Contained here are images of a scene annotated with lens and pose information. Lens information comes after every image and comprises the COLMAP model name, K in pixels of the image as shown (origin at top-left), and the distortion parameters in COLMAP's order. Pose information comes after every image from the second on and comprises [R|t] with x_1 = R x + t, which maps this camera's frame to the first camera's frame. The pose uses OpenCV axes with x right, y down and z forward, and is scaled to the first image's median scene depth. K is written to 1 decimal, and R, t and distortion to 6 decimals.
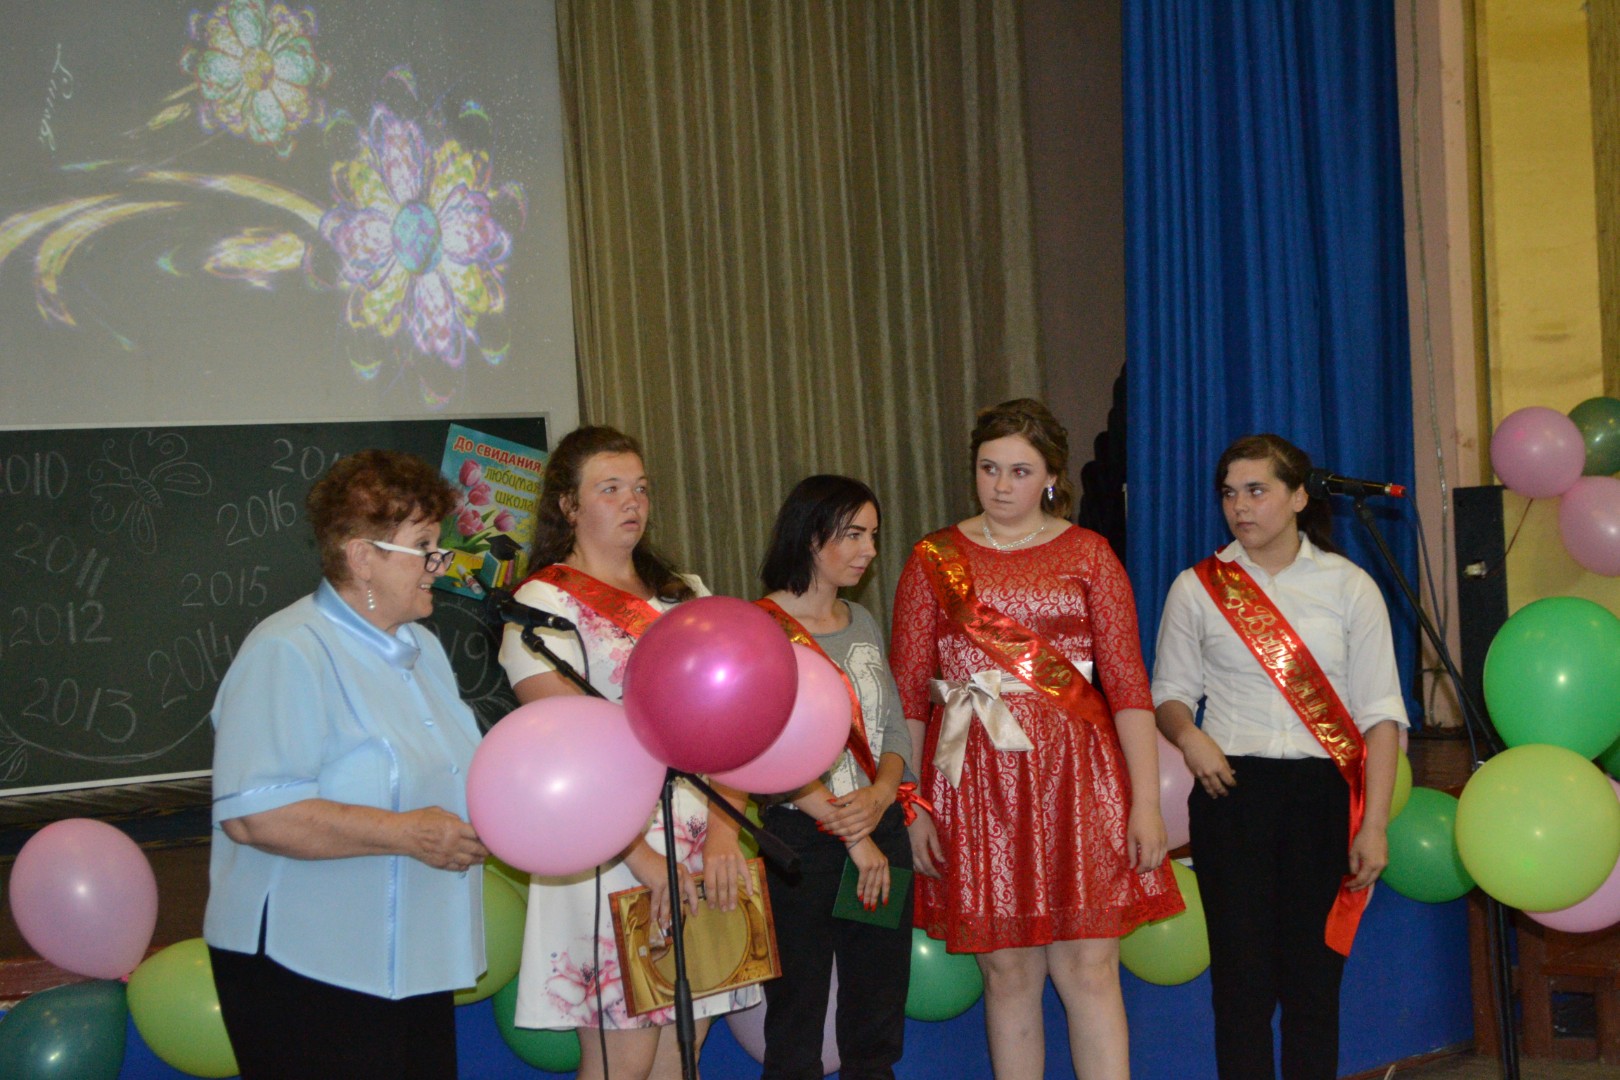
lens RADIAL K [[2842.7, 0, 809.5], [0, 2842.7, 568.6], [0, 0, 1]] dist [-0.011779, 0.000000]
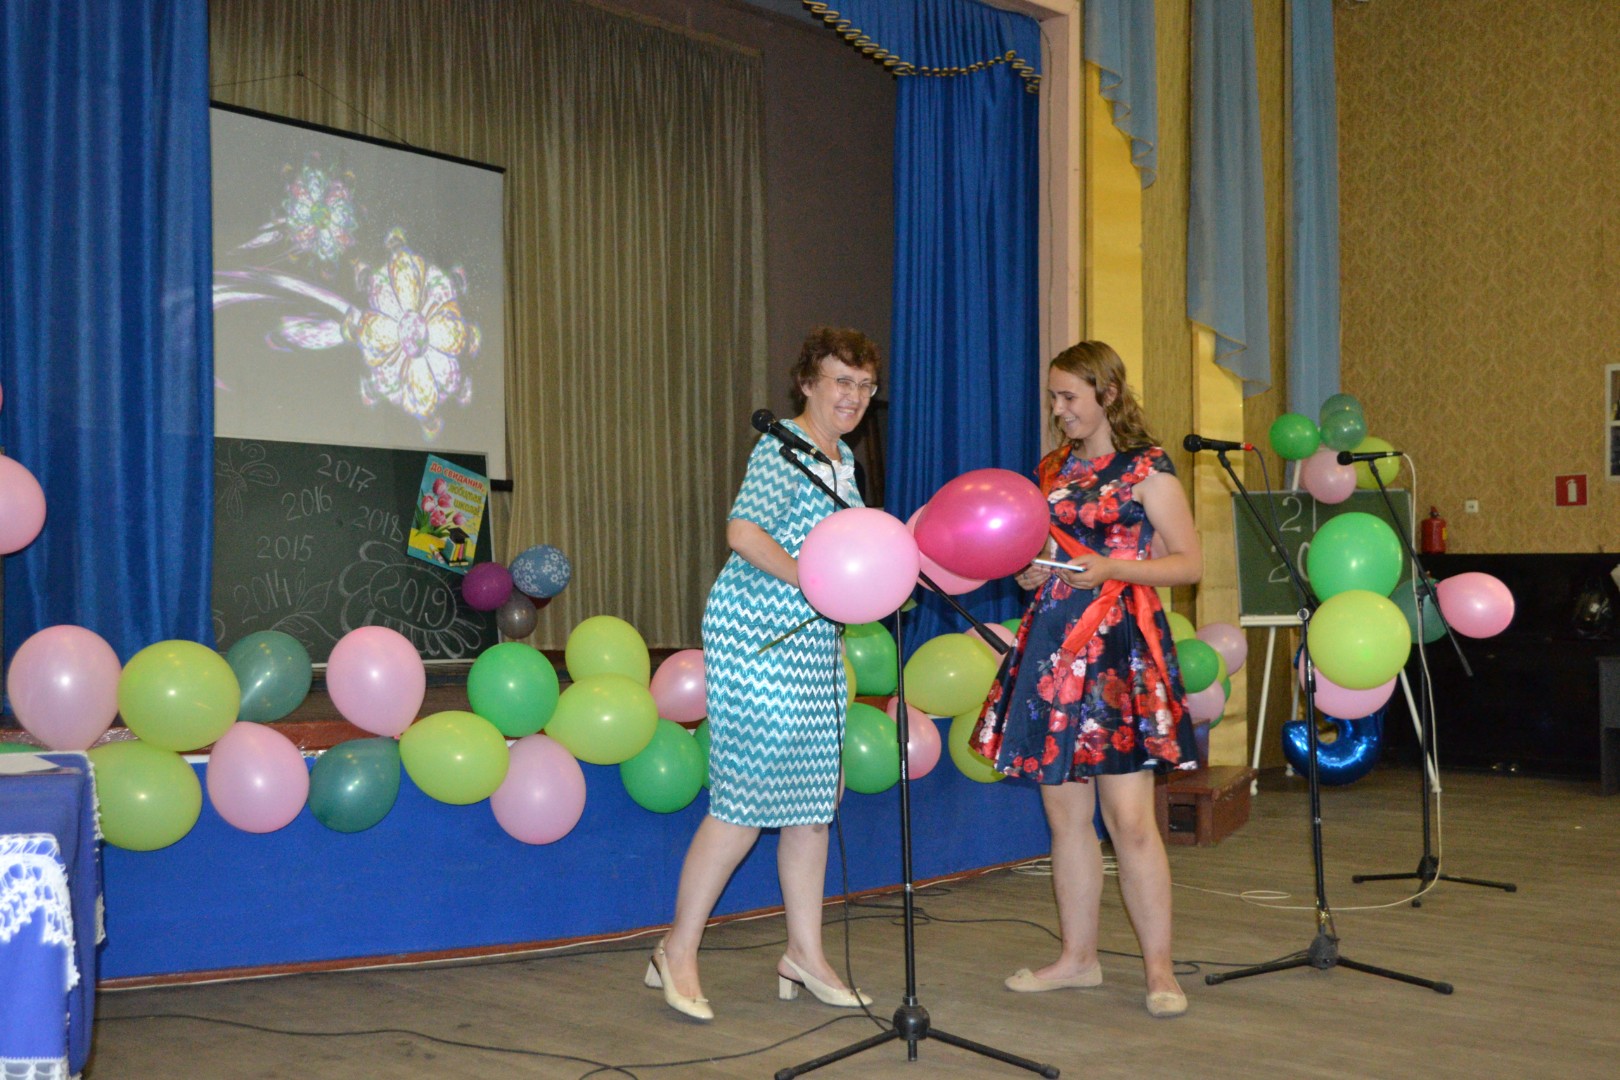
lens RADIAL K [[1719.7, 0, 813.2], [0, 1719.7, 549.5], [0, 0, 1]] dist [-0.016075, 0.000000]
pose [[0.975745, 0.050095, 0.213100, -0.129799], [-0.038647, 0.997594, -0.057552, 0.051654], [-0.215470, 0.047921, 0.975334, 0.041966]]
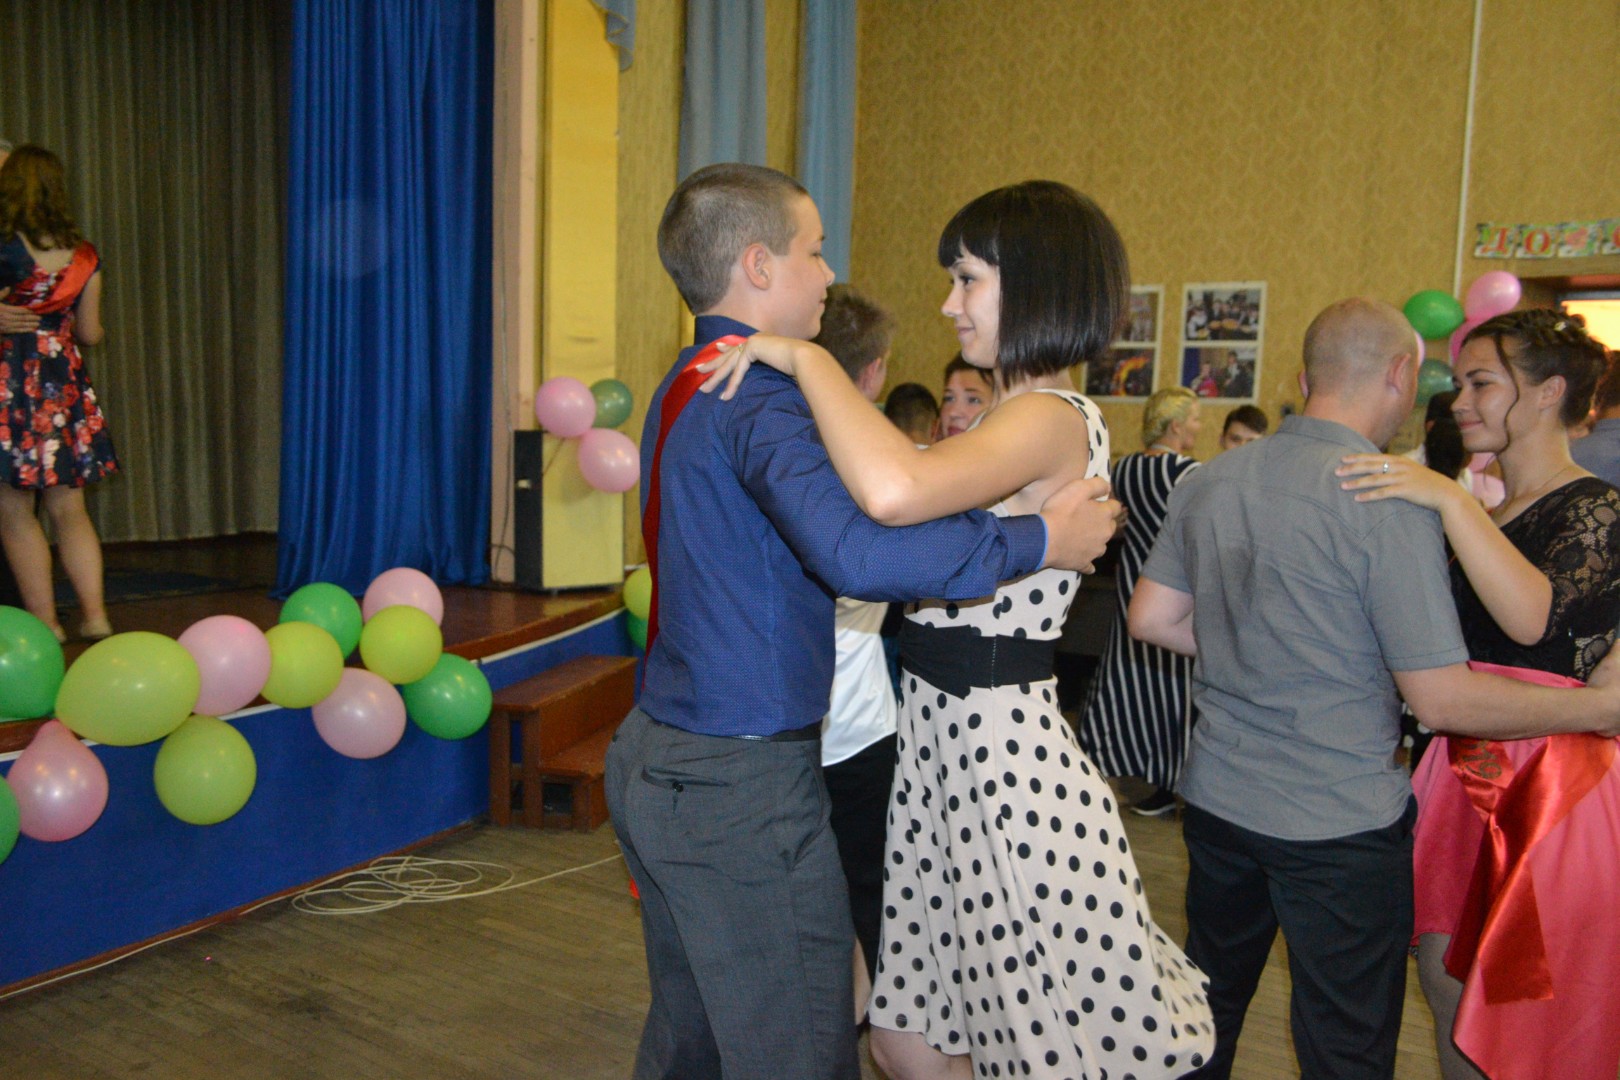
lens RADIAL K [[1272.4, 0, 807.0], [0, 1272.4, 554.1], [0, 0, 1]] dist [-0.016508, 0.003558]
pose [[0.919911, 0.033911, 0.390659, 0.100280], [-0.062161, 0.996267, 0.059894, -0.011897], [-0.387170, -0.079380, 0.918585, 0.283160]]
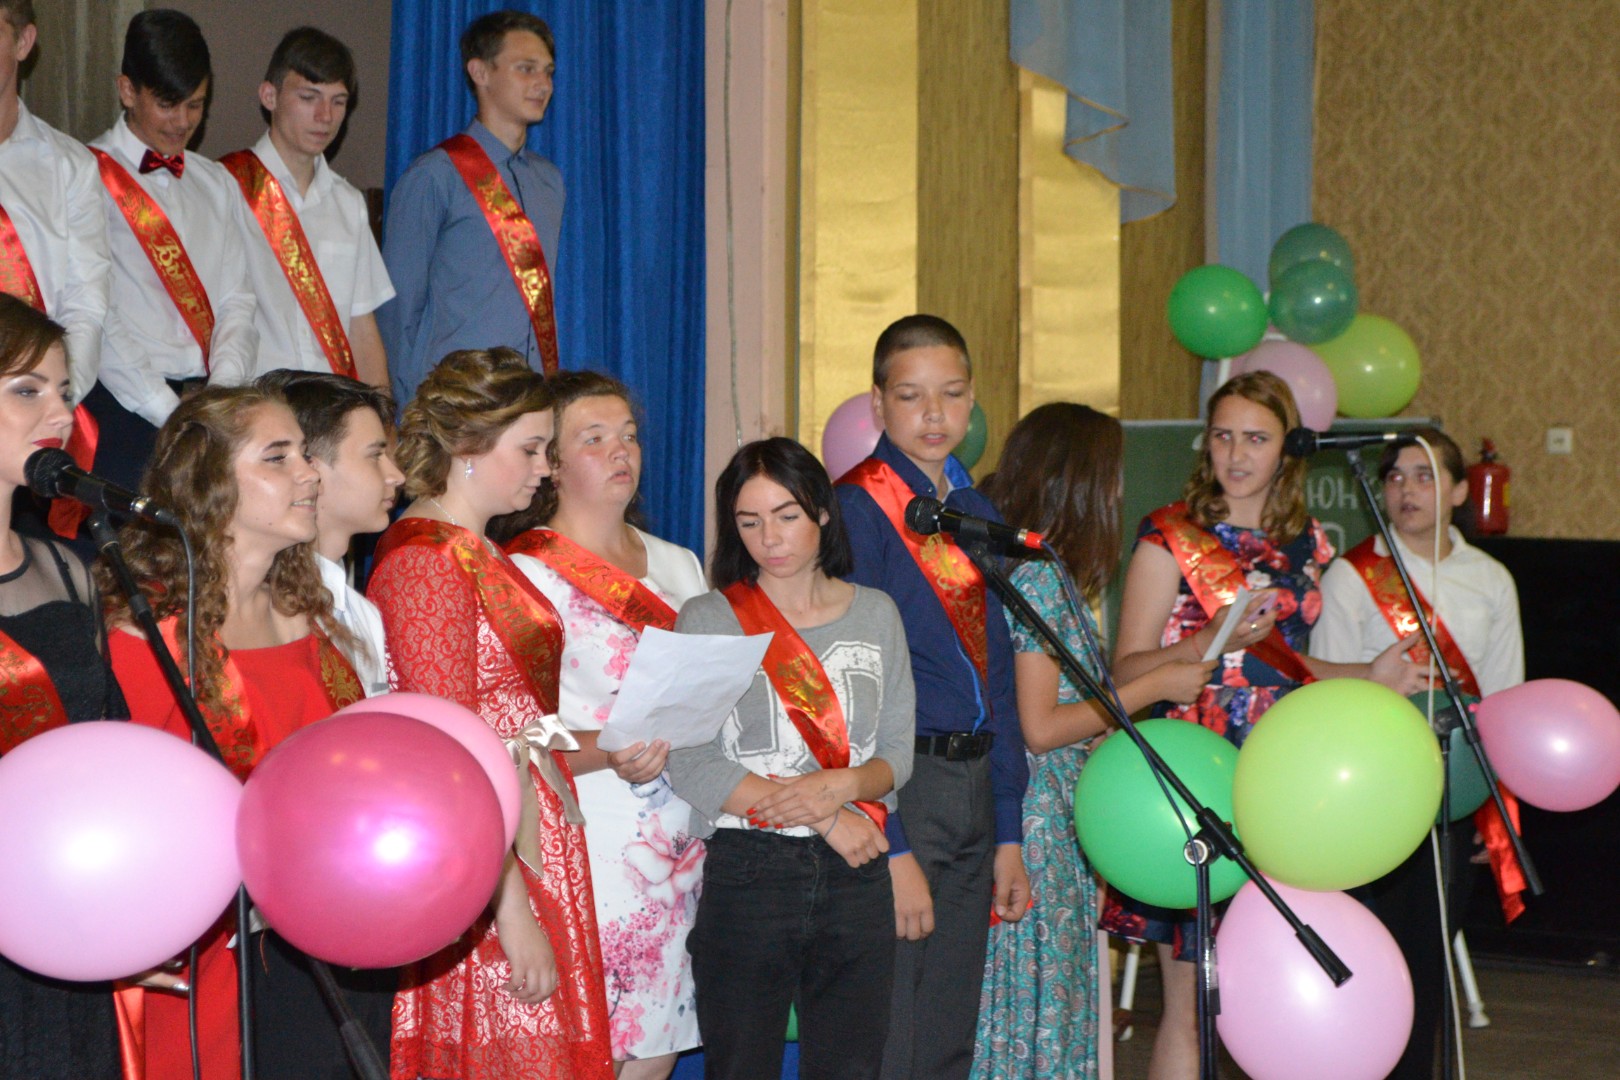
lens RADIAL K [[3380.3, 0, 817.1], [0, 3380.3, 615.3], [0, 0, 1]] dist [-0.018212, 0.000000]
pose [[0.933159, 0.033521, 0.357898, -0.098953], [-0.037866, 0.999270, 0.005139, 0.002717], [-0.357465, -0.018348, 0.933746, 0.085646]]
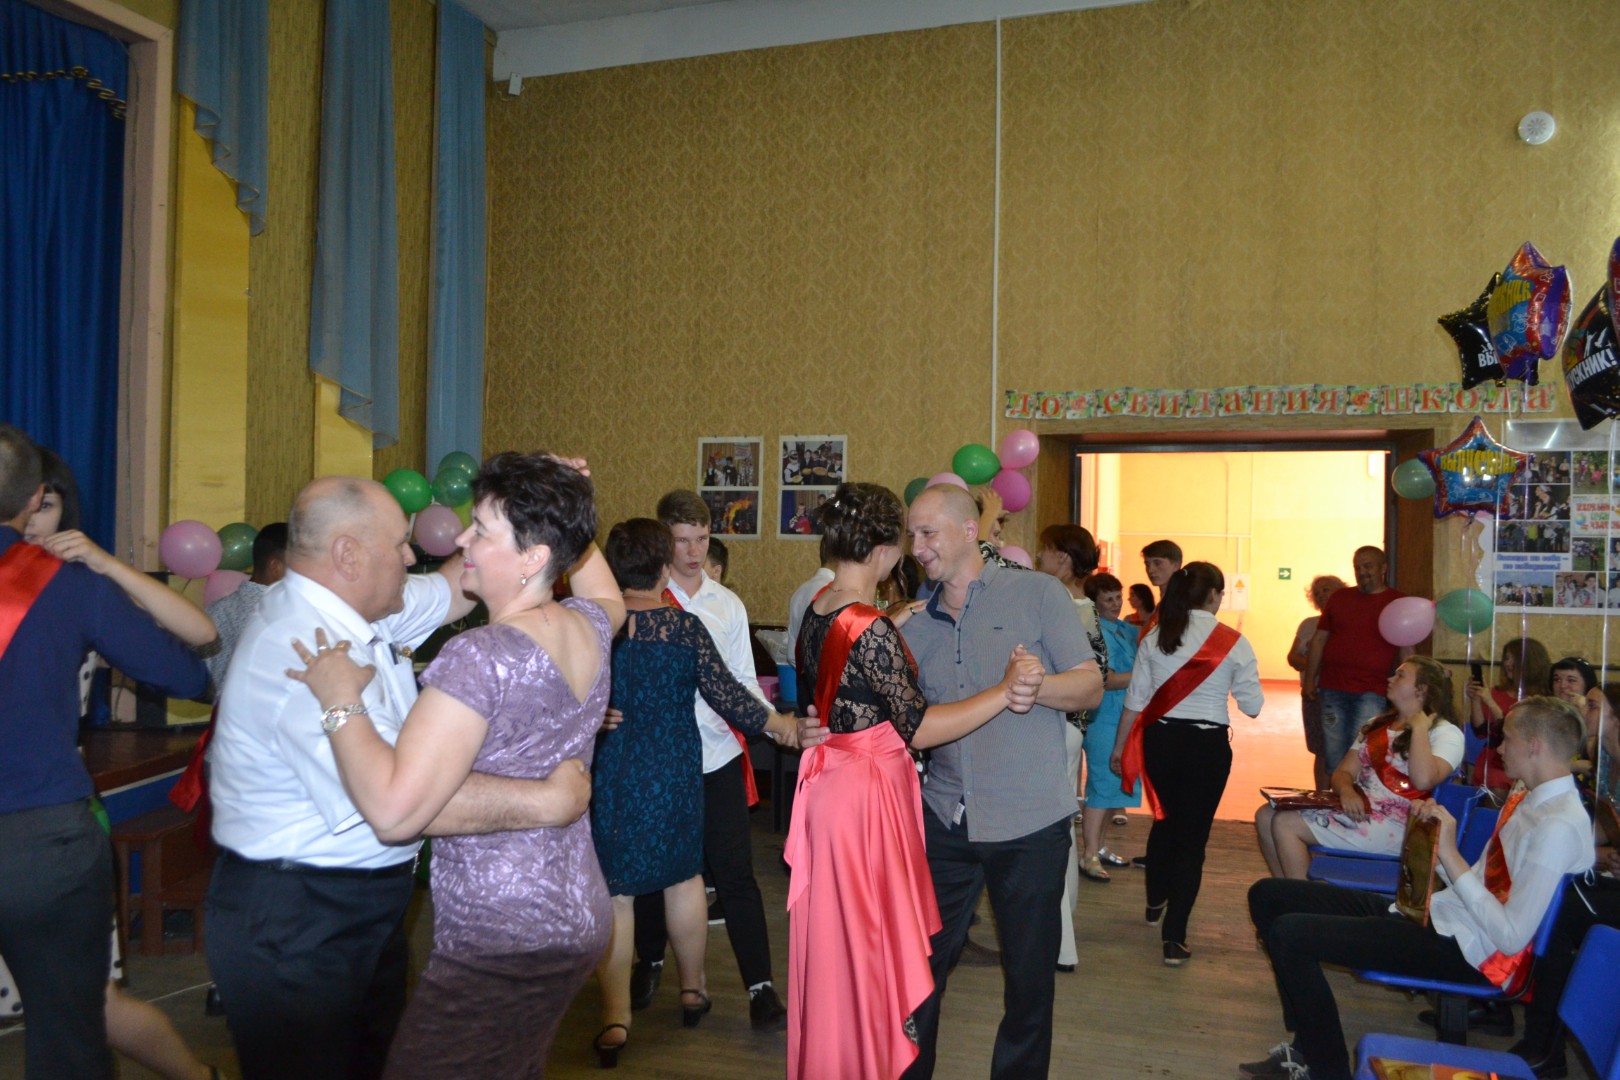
lens RADIAL K [[1272.4, 0, 806.1], [0, 1272.4, 553.9], [0, 0, 1]] dist [-0.016508, 0.003558]
pose [[0.792450, 0.064309, 0.606537, 0.088251], [-0.036392, 0.997640, -0.058230, -0.010472], [-0.608850, 0.024071, 0.792920, 0.200903]]
